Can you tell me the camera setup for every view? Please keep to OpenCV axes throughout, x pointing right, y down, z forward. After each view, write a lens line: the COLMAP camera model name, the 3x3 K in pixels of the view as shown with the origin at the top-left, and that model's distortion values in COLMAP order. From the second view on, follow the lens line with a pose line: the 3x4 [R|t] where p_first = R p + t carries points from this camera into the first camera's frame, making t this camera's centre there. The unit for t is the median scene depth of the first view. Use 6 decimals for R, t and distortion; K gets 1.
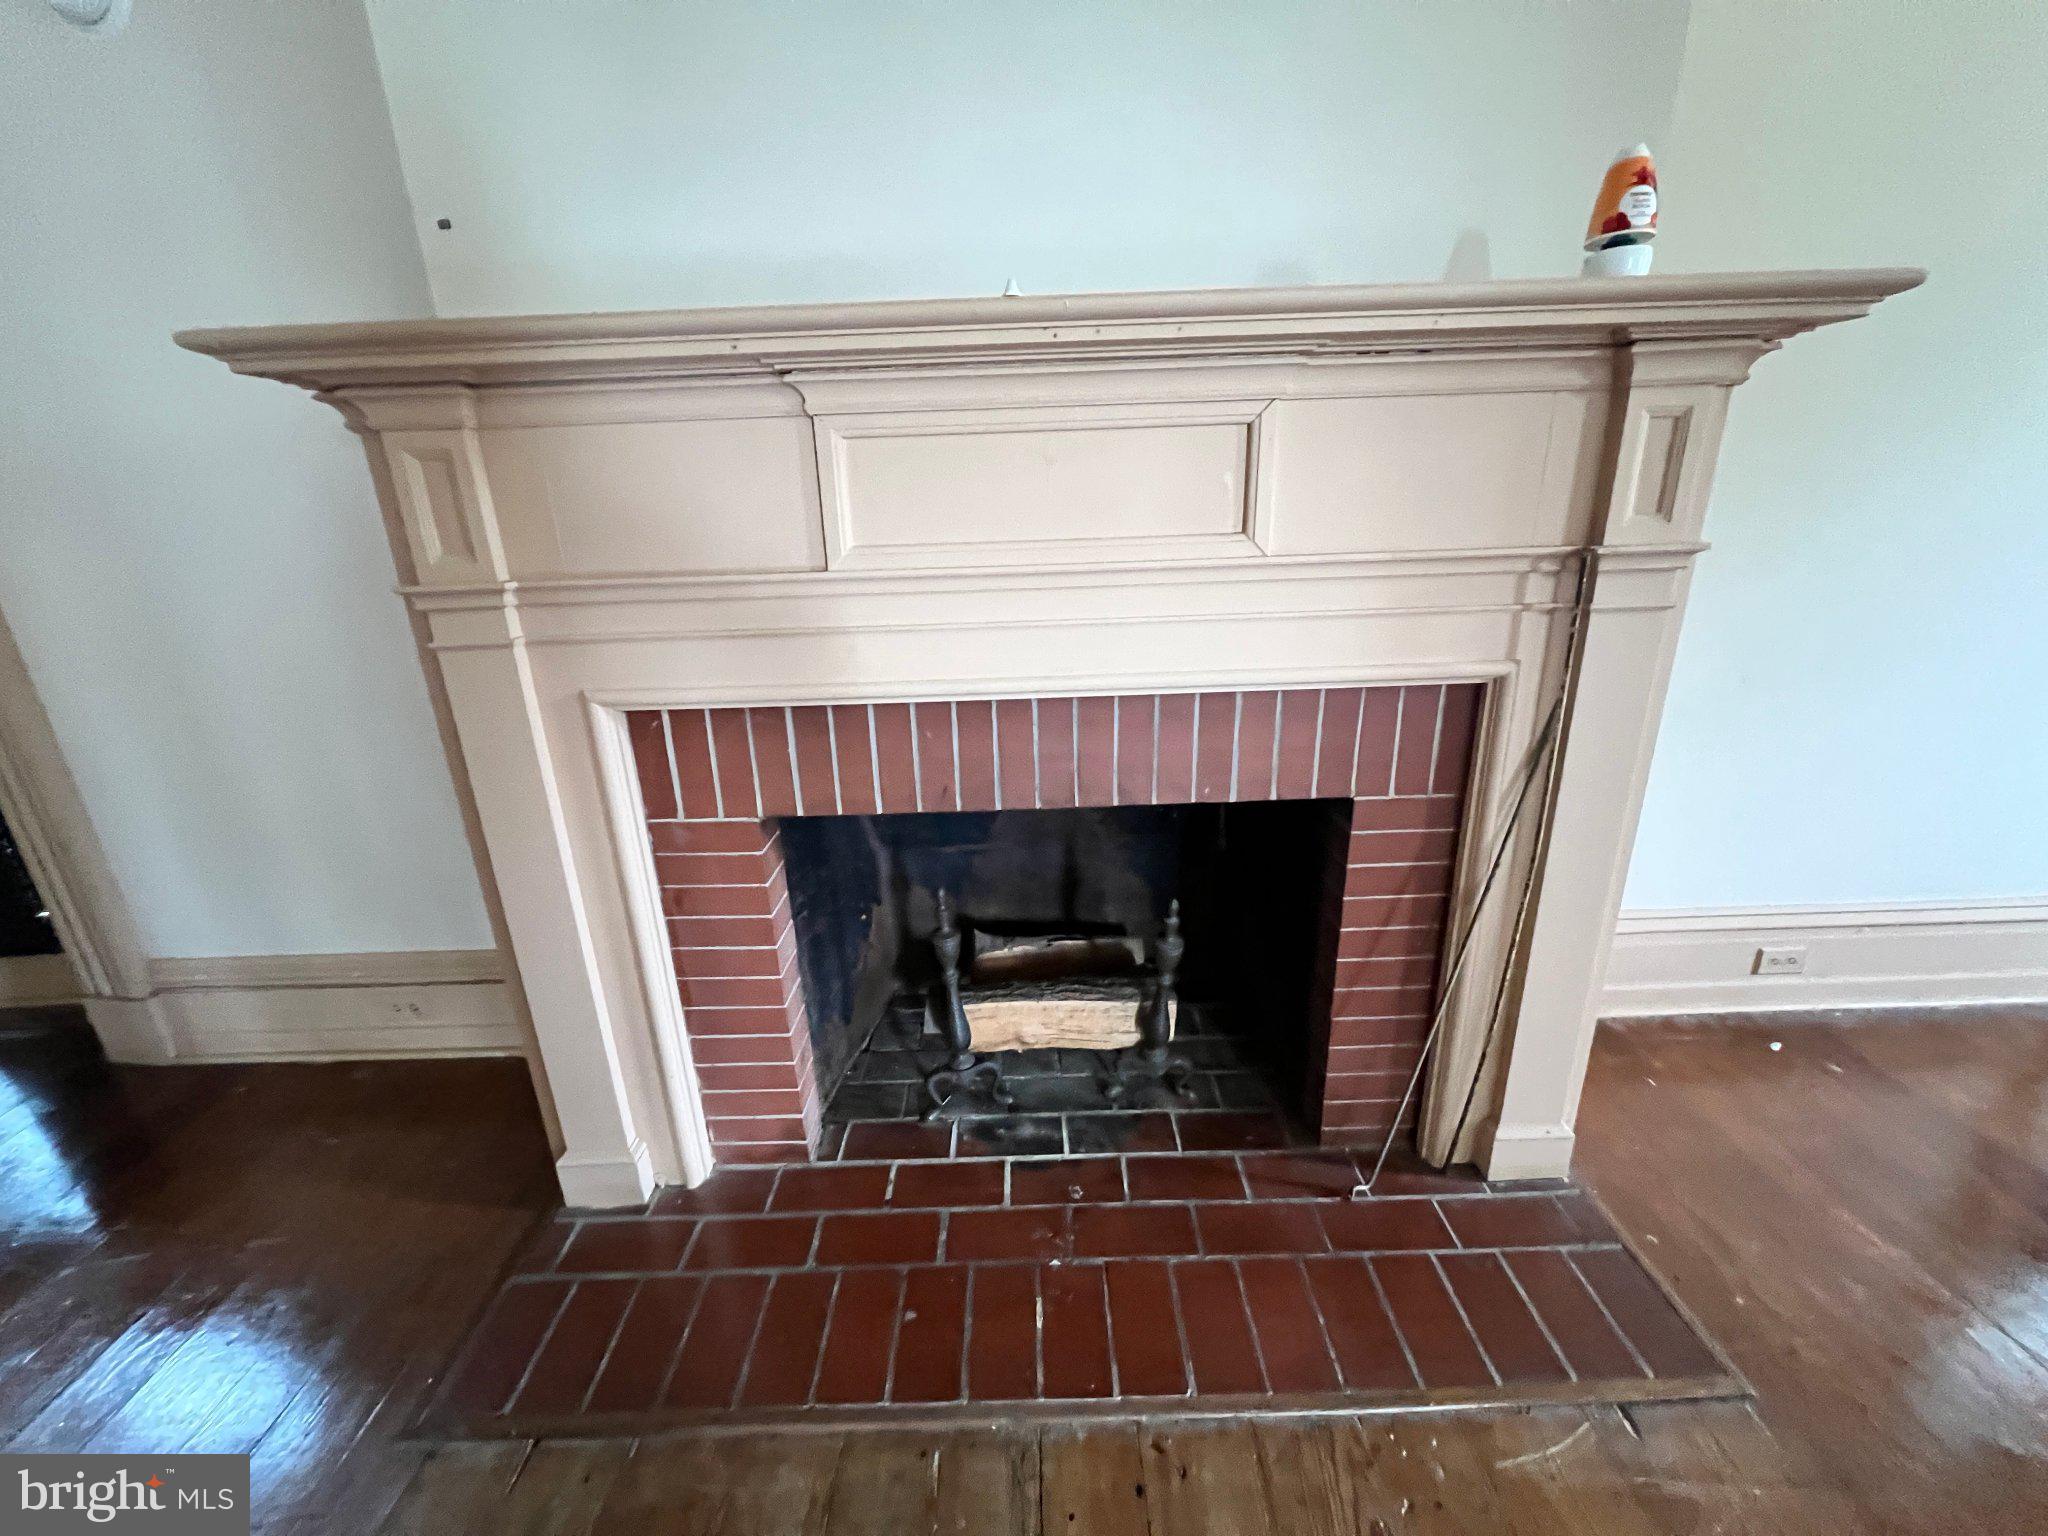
lens RADIAL K [[815.0, 0, 1017.4], [0, 815.0, 756.8], [0, 0, 1]] dist [-0.003606, 0.001839]
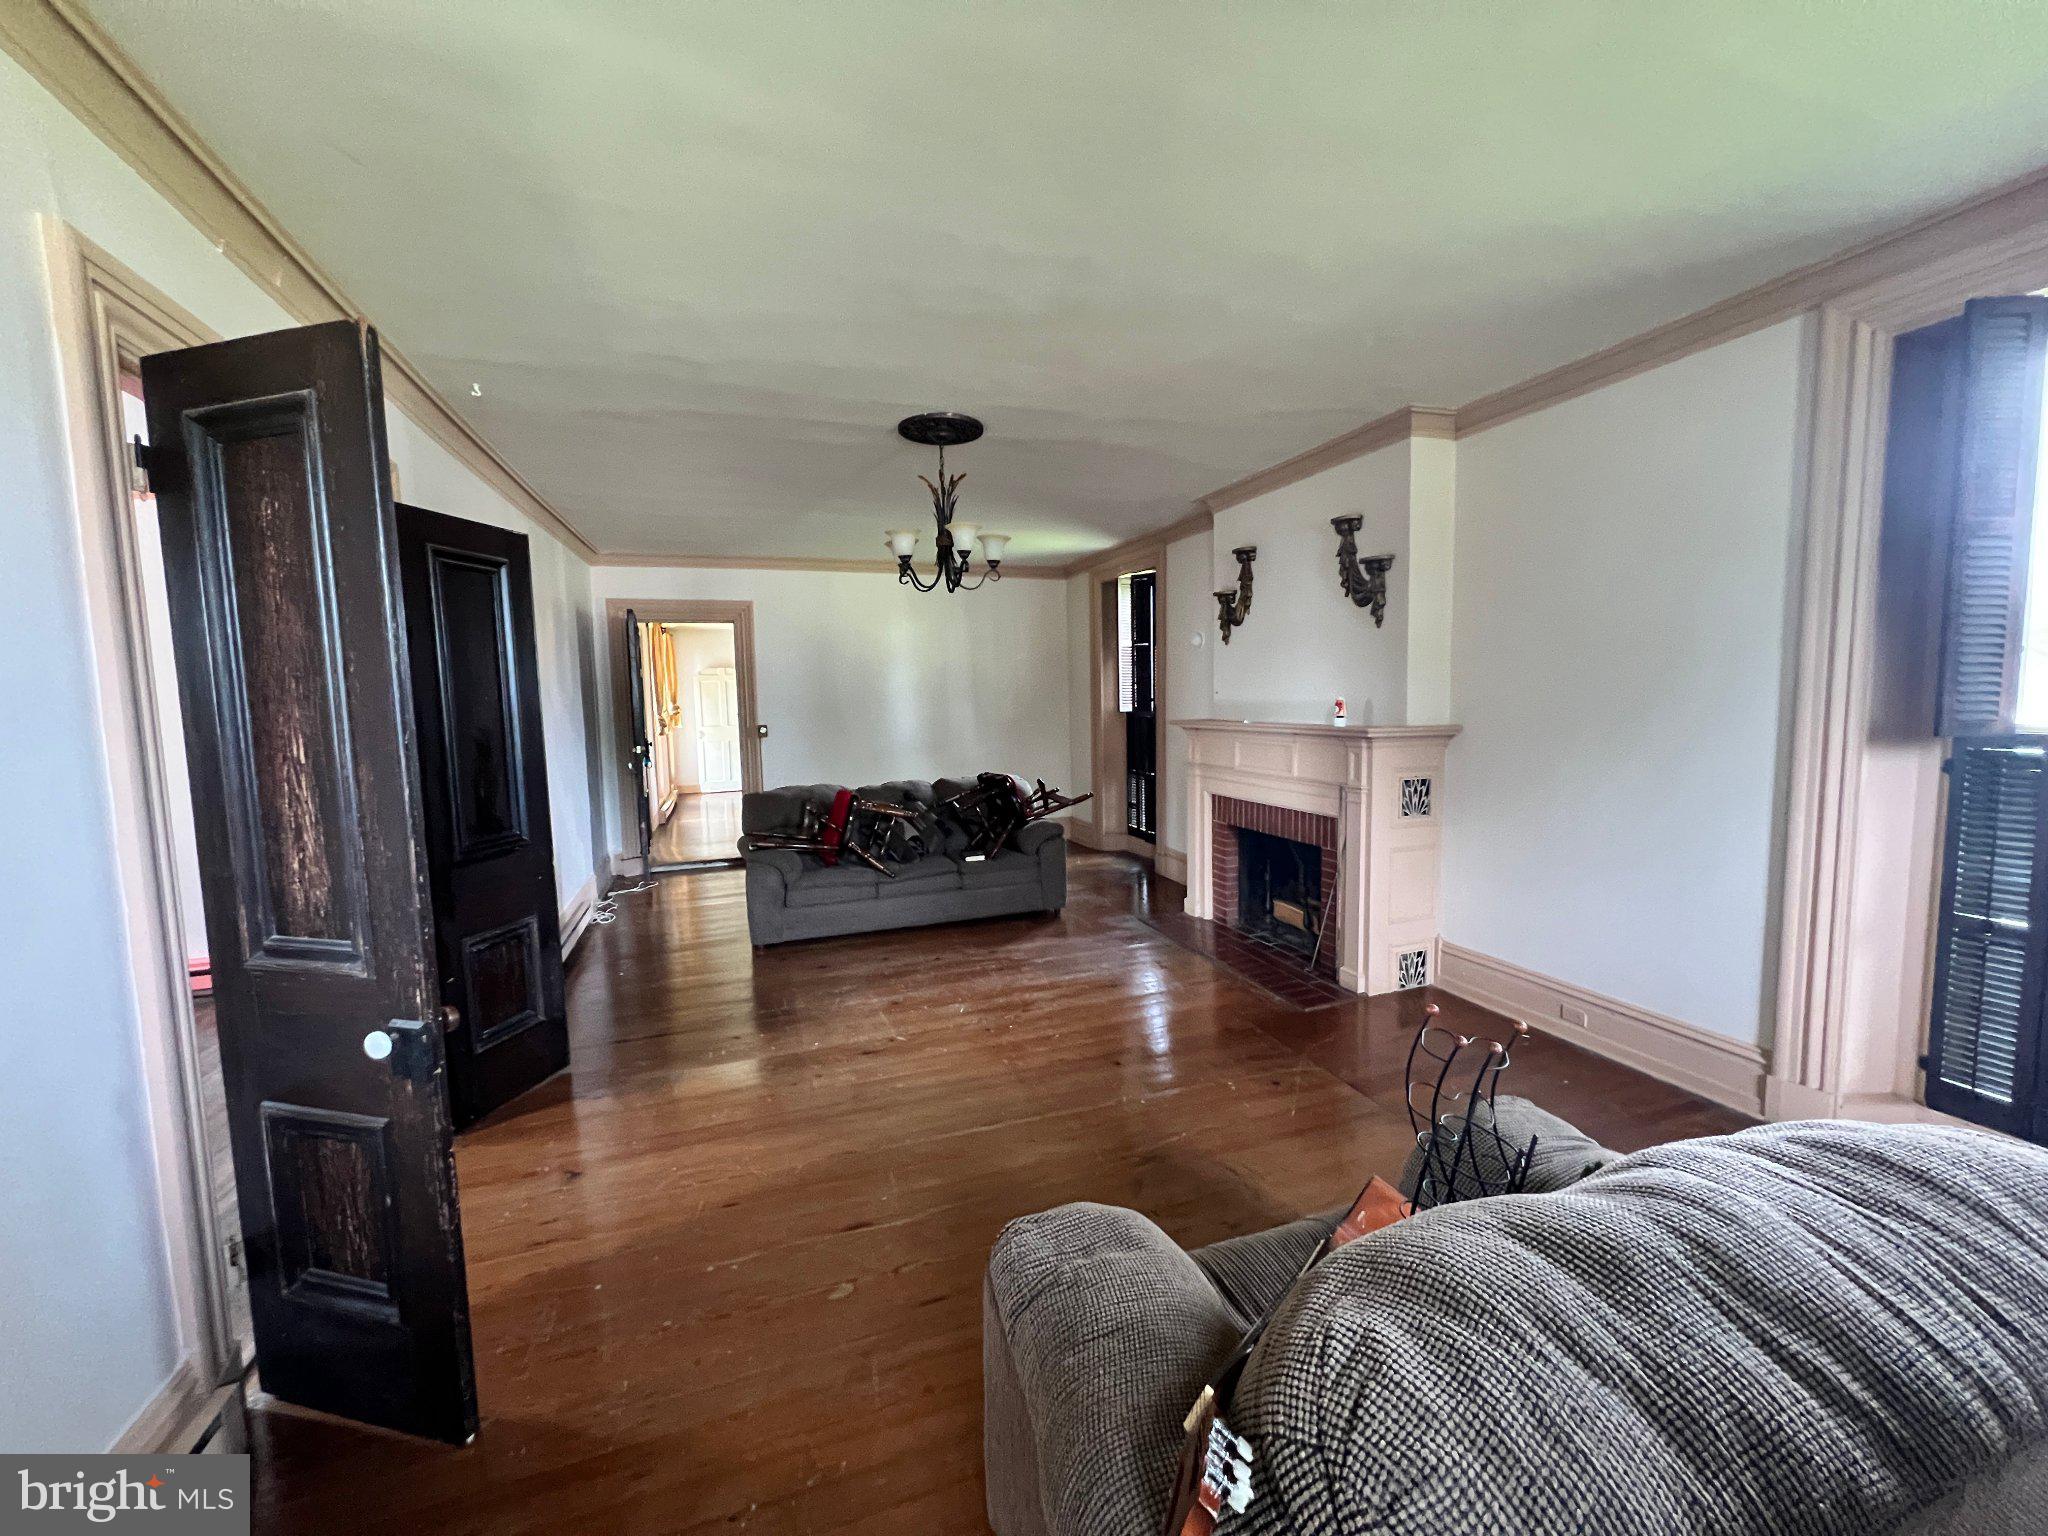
lens RADIAL K [[815.0, 0, 1019.0], [0, 815.0, 767.5], [0, 0, 1]] dist [-0.003606, 0.001839]
pose [[0.321124, 0.110670, -0.940549, 2.993227], [-0.283835, 0.958741, 0.015903, 0.031600], [0.903503, 0.261854, 0.339287, -1.354738]]
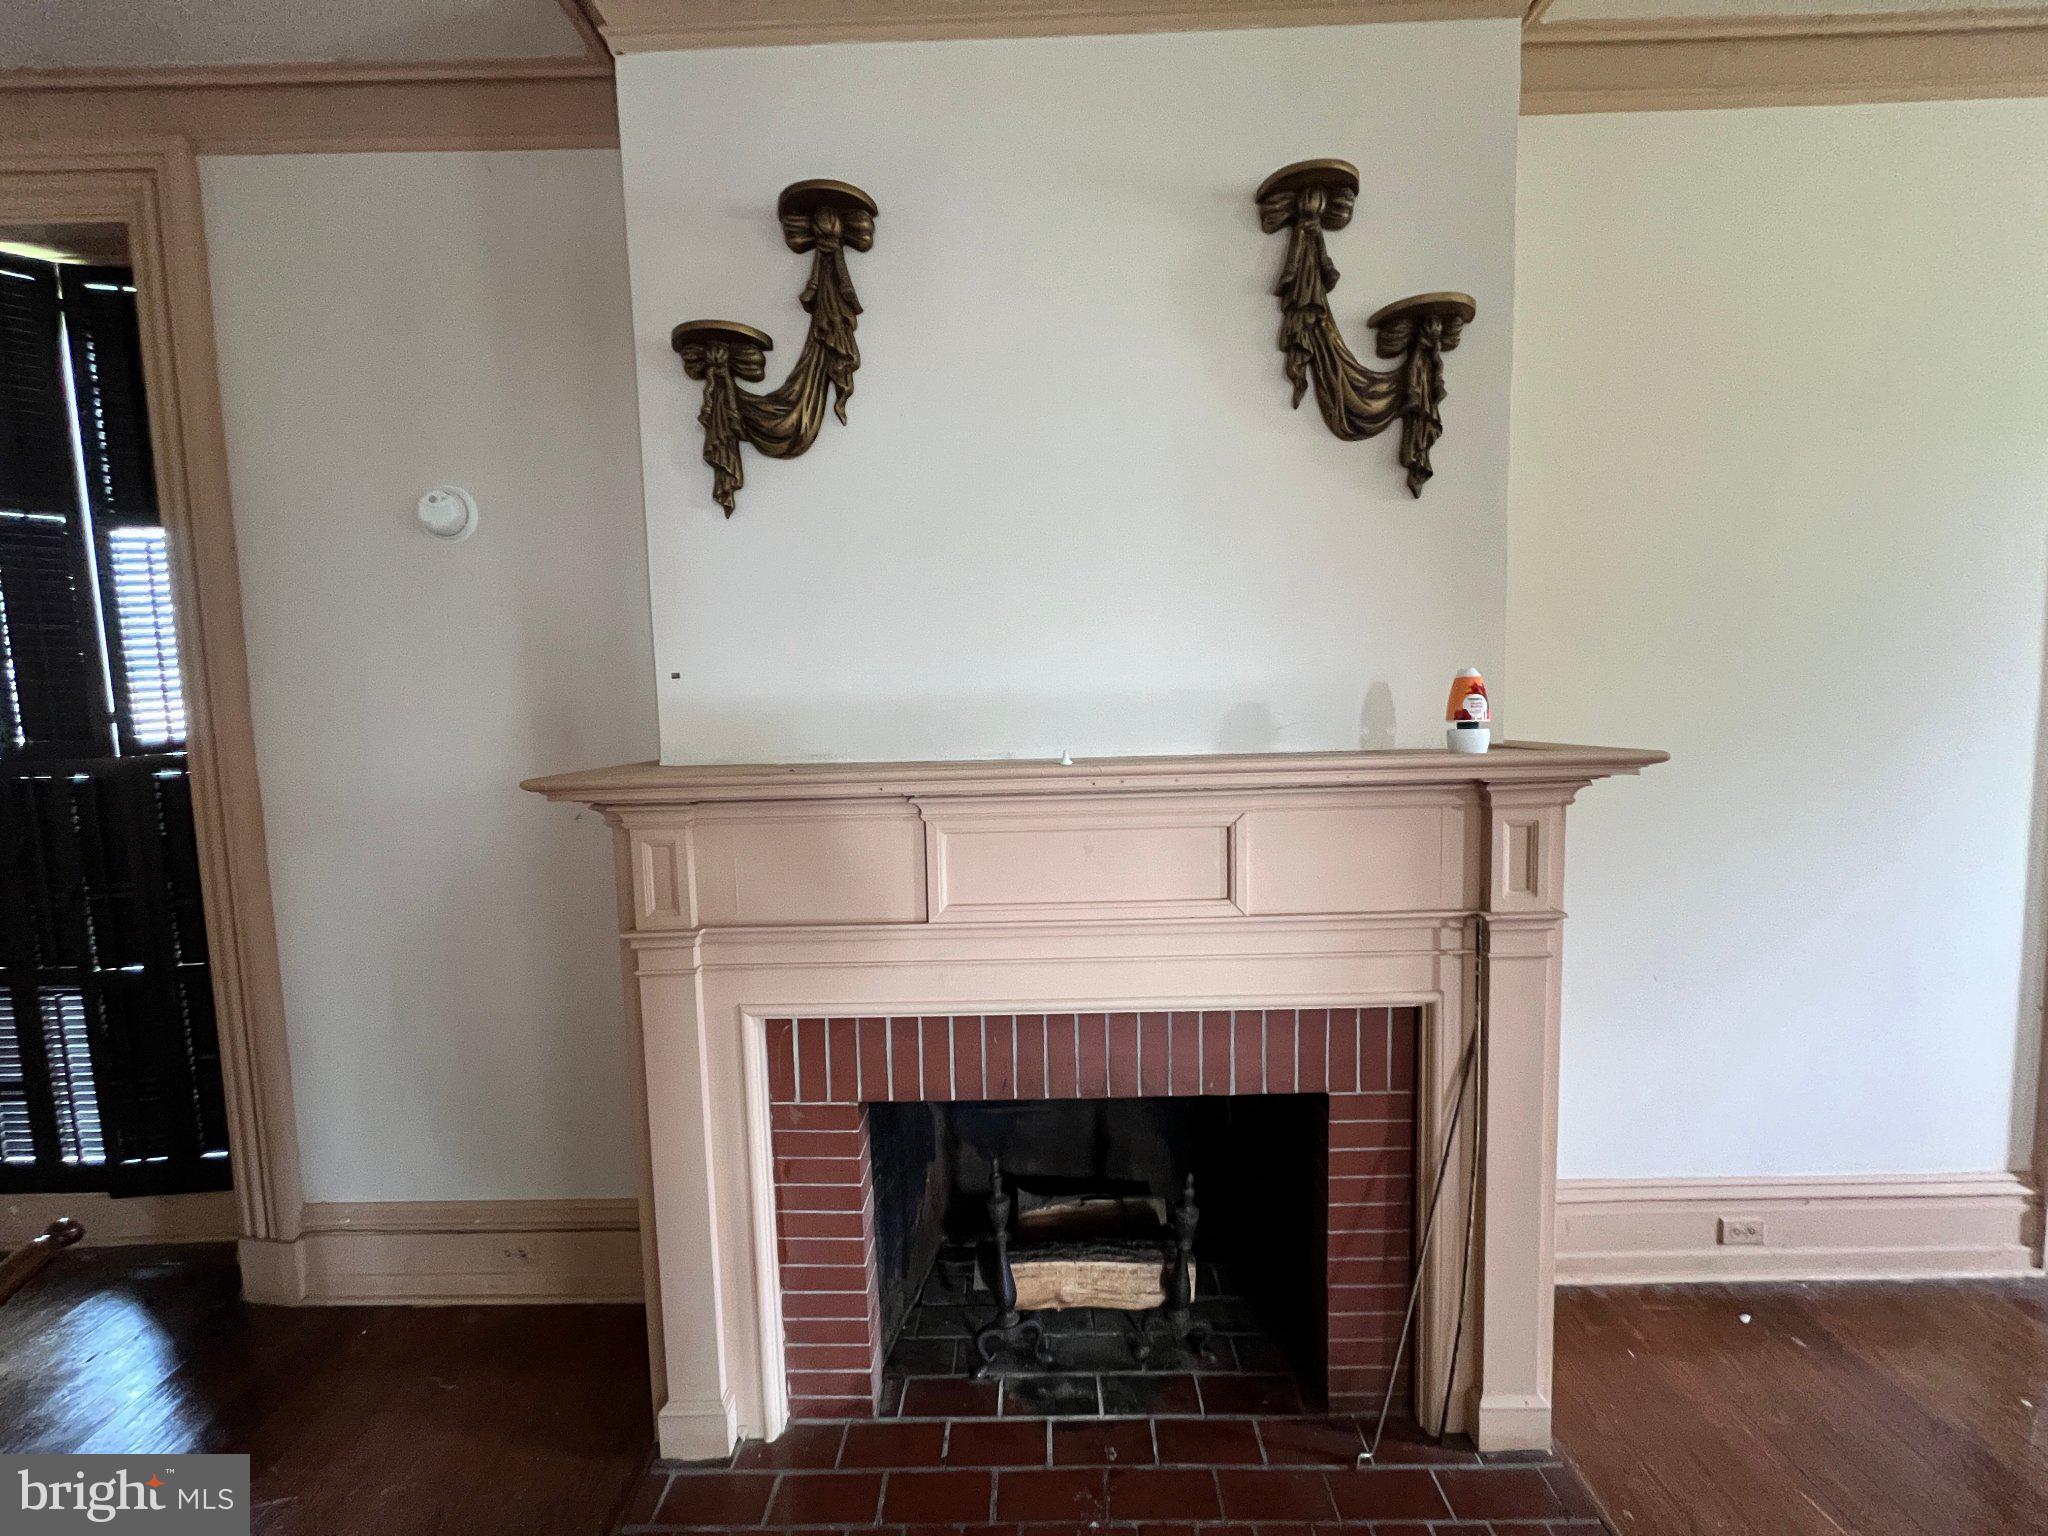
lens RADIAL K [[815.0, 0, 1018.2], [0, 815.0, 761.2], [0, 0, 1]] dist [-0.003606, 0.001839]
pose [[0.999781, 0.008654, -0.019038, -0.044796], [-0.012740, 0.973973, -0.226304, -0.147618], [0.016585, 0.226498, 0.973871, -0.327170]]
